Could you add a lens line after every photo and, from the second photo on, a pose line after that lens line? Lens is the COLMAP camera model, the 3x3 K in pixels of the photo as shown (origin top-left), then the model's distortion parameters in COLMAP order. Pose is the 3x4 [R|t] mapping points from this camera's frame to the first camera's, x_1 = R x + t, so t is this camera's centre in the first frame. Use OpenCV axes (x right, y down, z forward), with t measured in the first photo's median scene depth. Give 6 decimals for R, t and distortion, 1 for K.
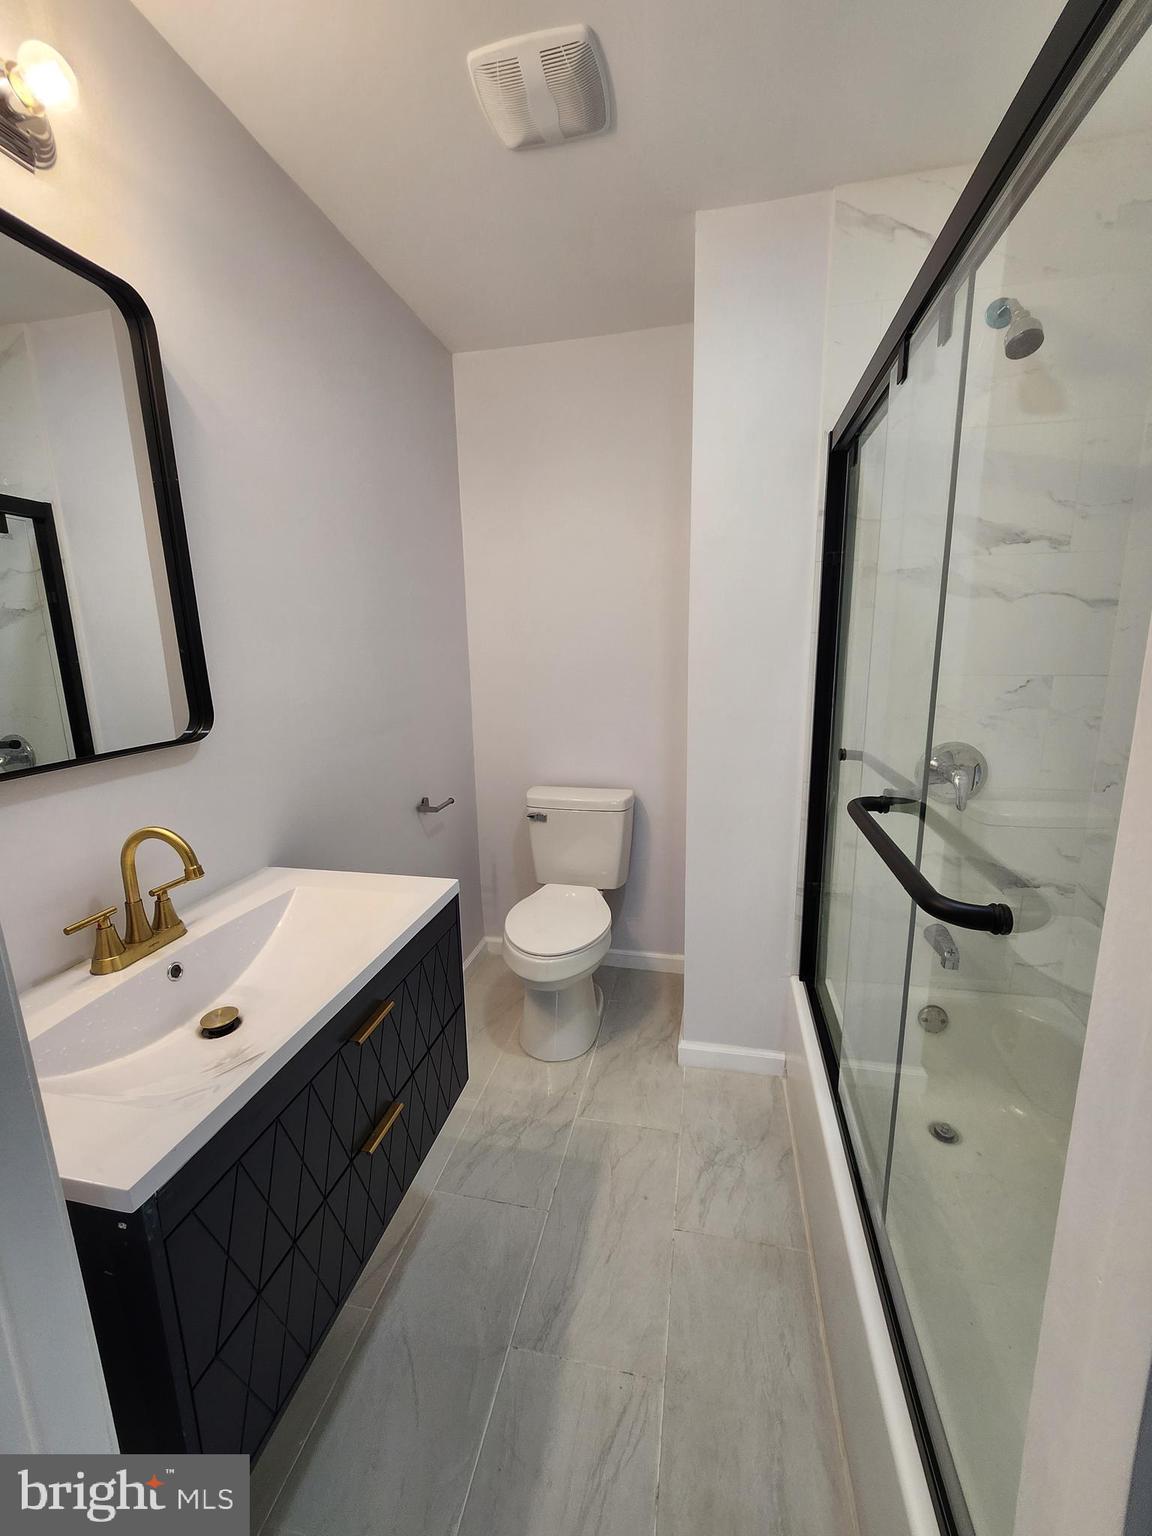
lens RADIAL K [[607.5, 0, 583.2], [0, 607.5, 762.0], [0, 0, 1]] dist [-0.013435, 0.005608]
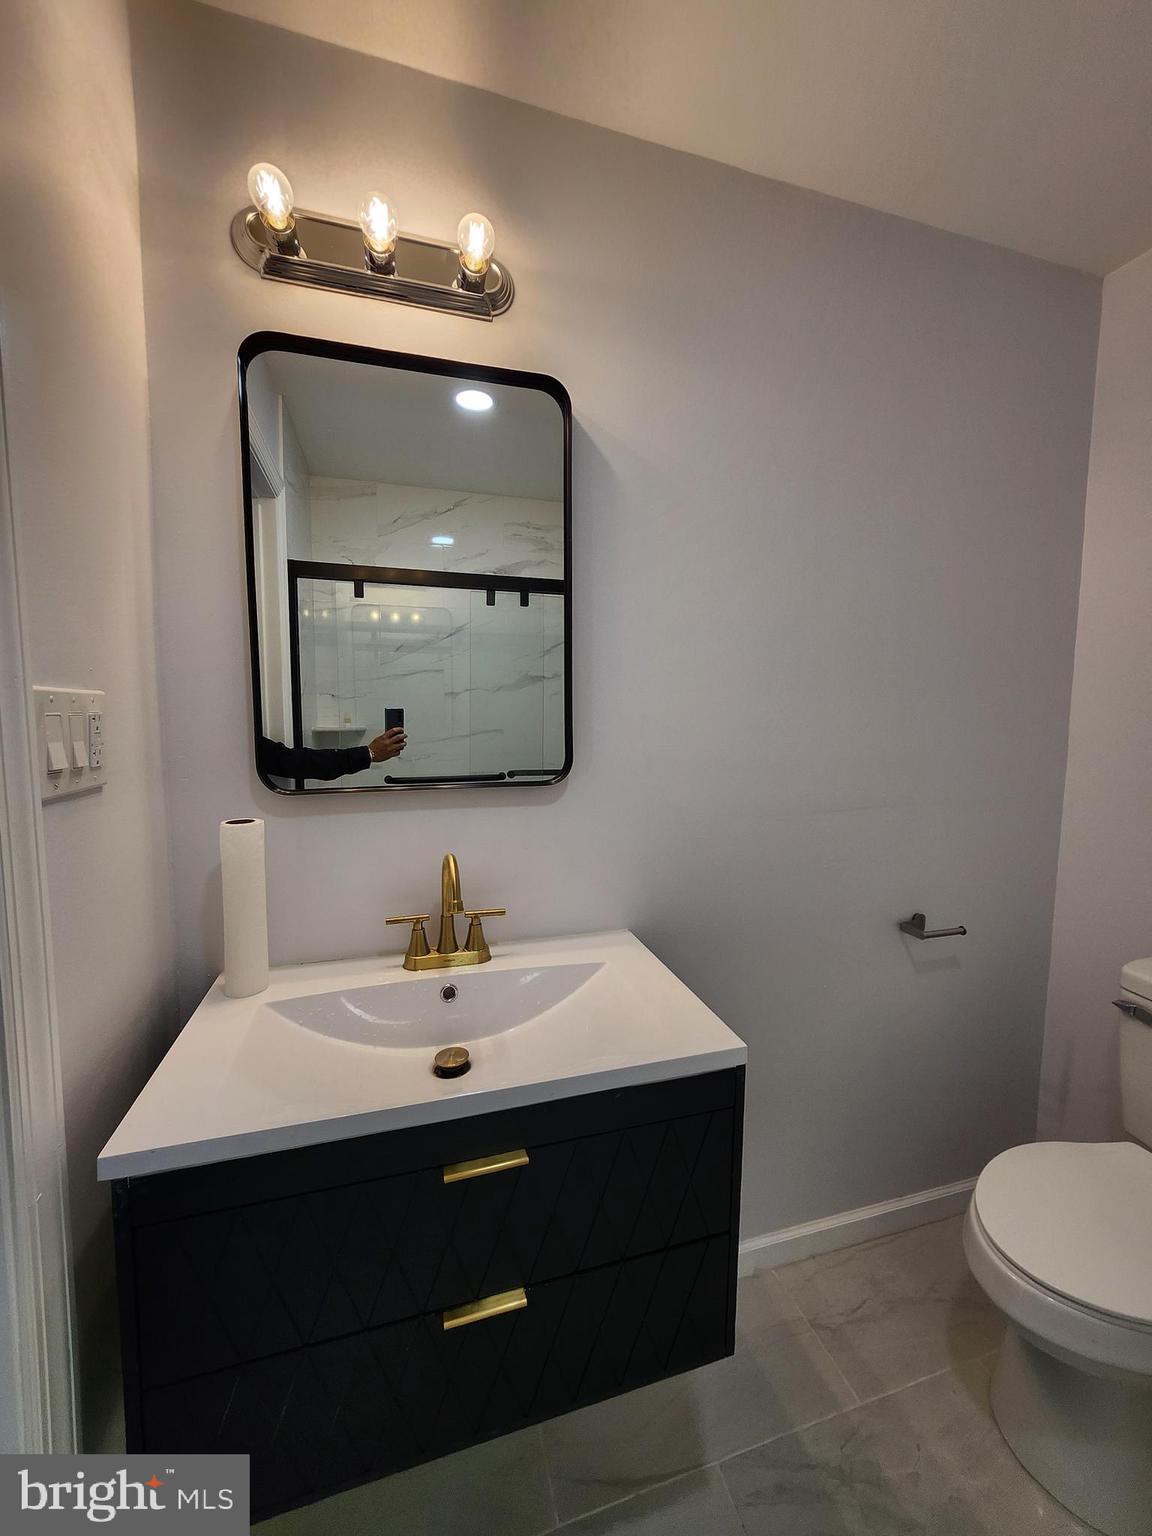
lens RADIAL K [[607.5, 0, 583.2], [0, 607.5, 762.0], [0, 0, 1]] dist [-0.013435, 0.005608]
pose [[0.478326, 0.094701, -0.873061, 0.212359], [-0.185977, 0.982543, 0.004685, -0.065390], [0.858264, 0.160128, 0.487588, 0.398596]]
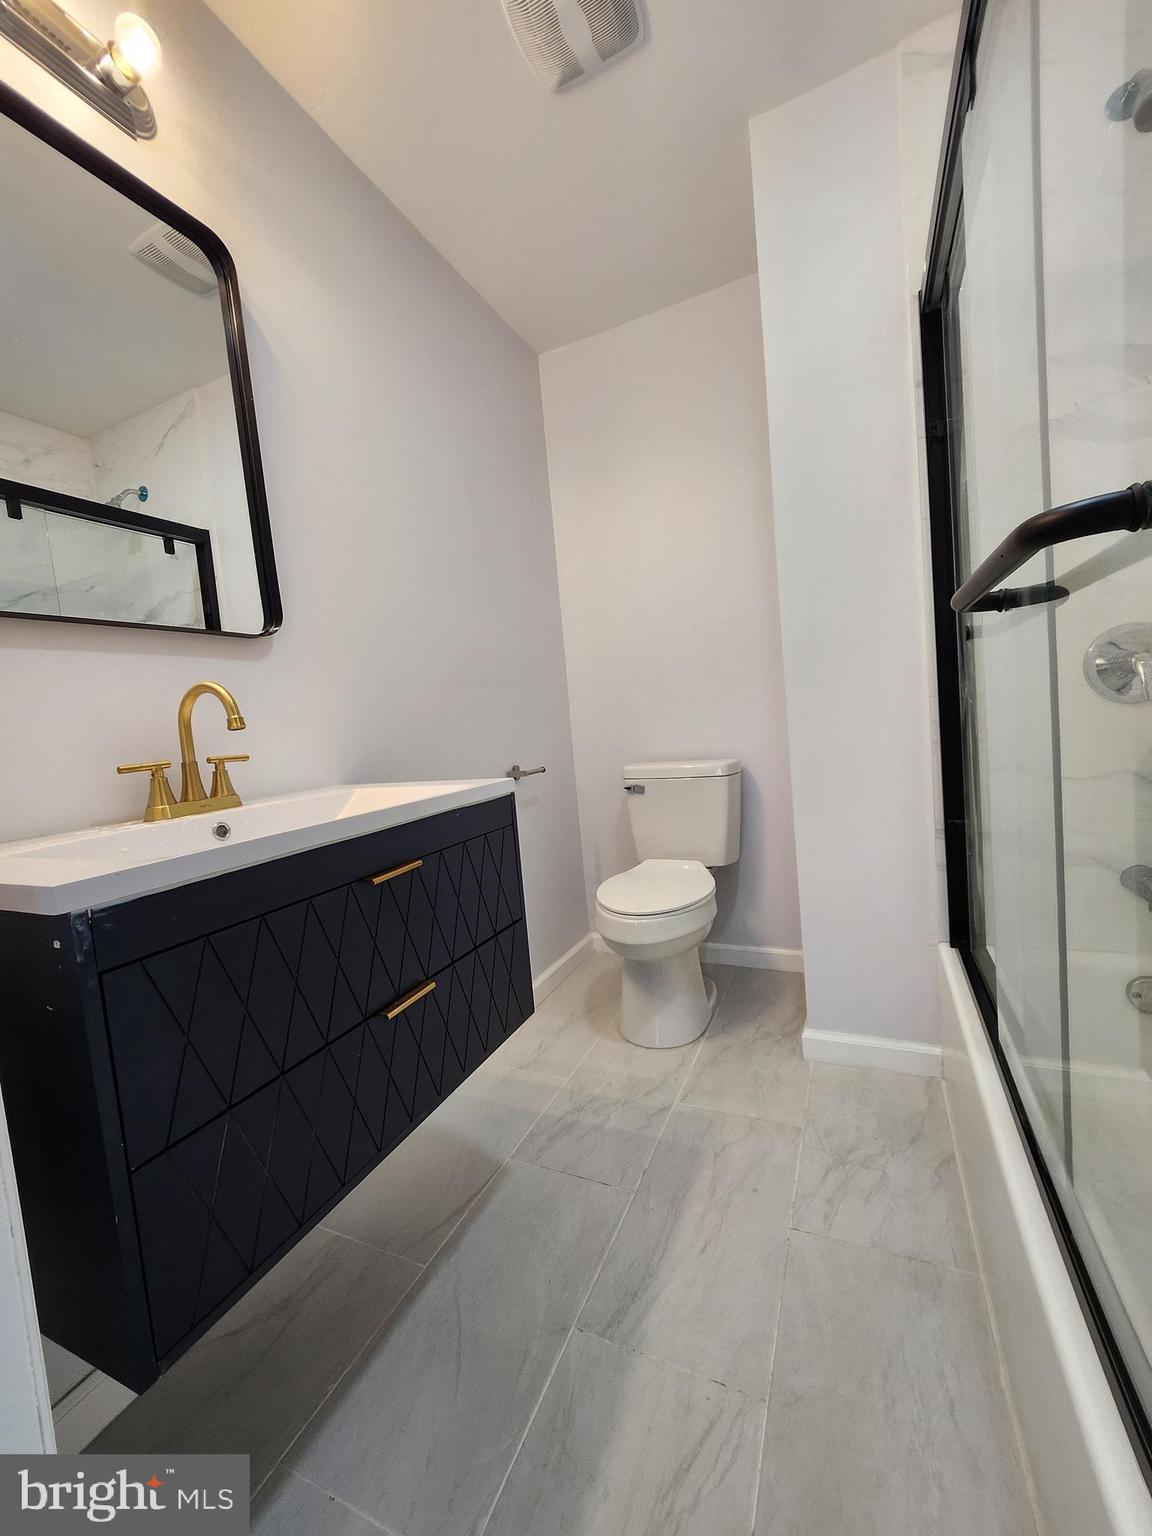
lens RADIAL K [[607.5, 0, 583.2], [0, 607.5, 762.0], [0, 0, 1]] dist [-0.013435, 0.005608]
pose [[0.973265, -0.052391, -0.223632, 0.089585], [0.026658, 0.992824, -0.116575, 0.236239], [0.228134, 0.107497, 0.967677, 0.099551]]
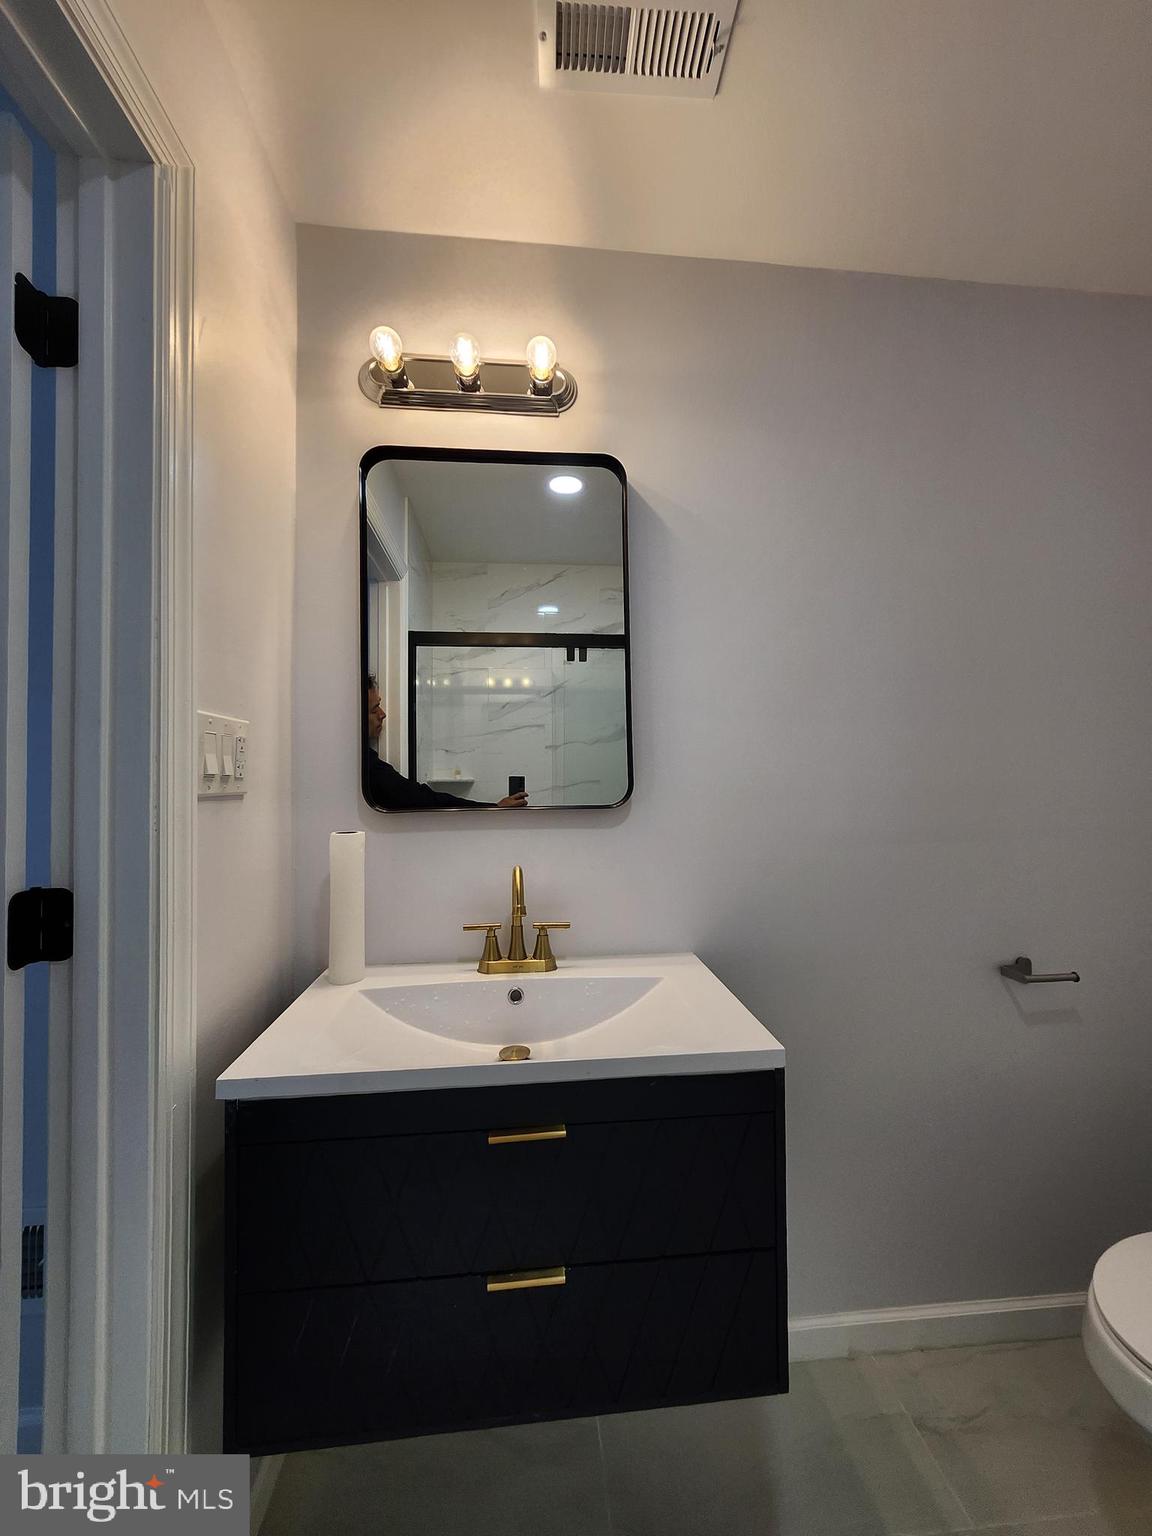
lens RADIAL K [[607.5, 0, 583.2], [0, 607.5, 762.0], [0, 0, 1]] dist [-0.013435, 0.005608]
pose [[0.300850, -0.008338, -0.953635, 0.306972], [-0.183793, 0.980709, -0.066557, -0.025200], [0.935793, 0.195296, 0.293514, 0.446621]]
